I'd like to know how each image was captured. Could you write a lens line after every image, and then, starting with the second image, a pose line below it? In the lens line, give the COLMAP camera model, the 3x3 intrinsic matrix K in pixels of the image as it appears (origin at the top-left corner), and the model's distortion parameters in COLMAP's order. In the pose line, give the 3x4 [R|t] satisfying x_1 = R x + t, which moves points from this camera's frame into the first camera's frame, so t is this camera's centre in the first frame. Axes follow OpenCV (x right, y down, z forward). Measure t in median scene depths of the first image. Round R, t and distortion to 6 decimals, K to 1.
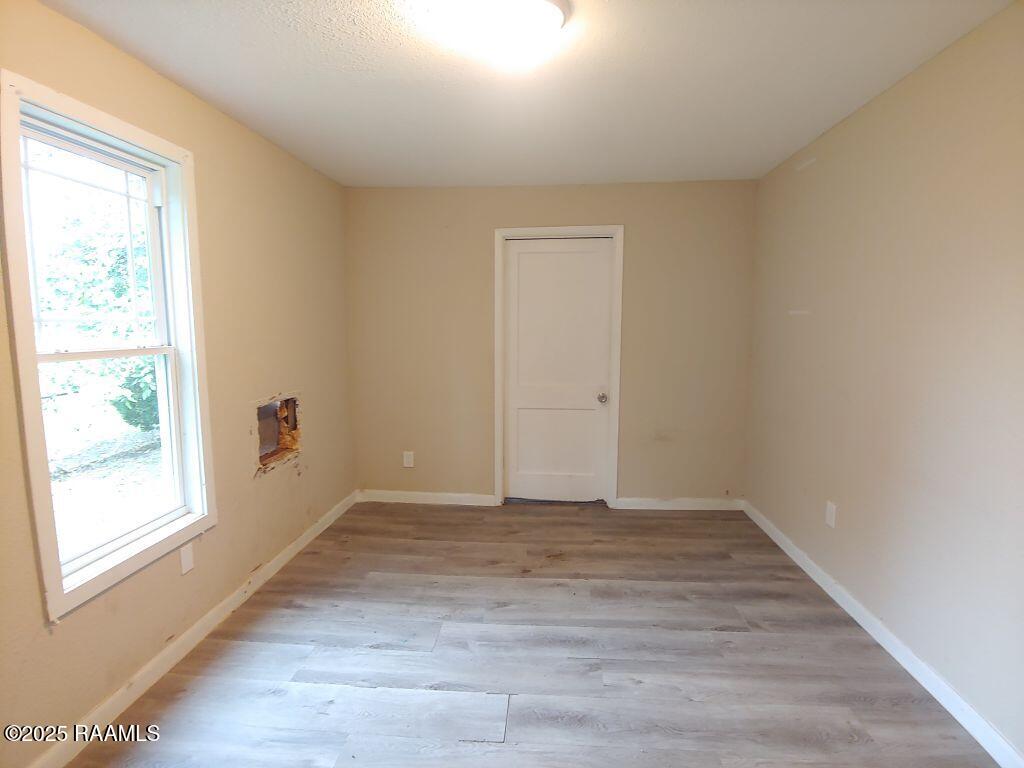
lens RADIAL K [[523.1, 0, 509.4], [0, 523.1, 385.1], [0, 0, 1]] dist [0.005216, -0.001238]
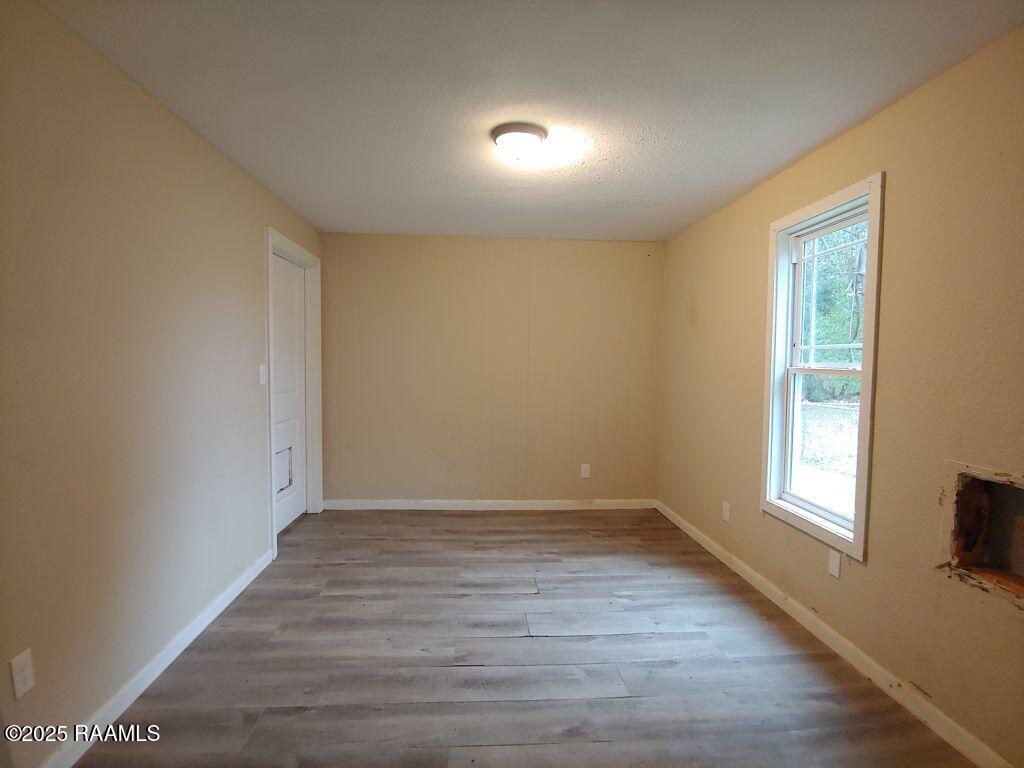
lens RADIAL K [[523.1, 0, 506.7], [0, 523.1, 383.7], [0, 0, 1]] dist [0.005216, -0.001238]
pose [[-0.989428, 0.000262, -0.145025, 0.215822], [-0.024120, 0.985774, 0.166338, -0.202277], [0.143005, 0.168077, -0.975346, 1.906086]]
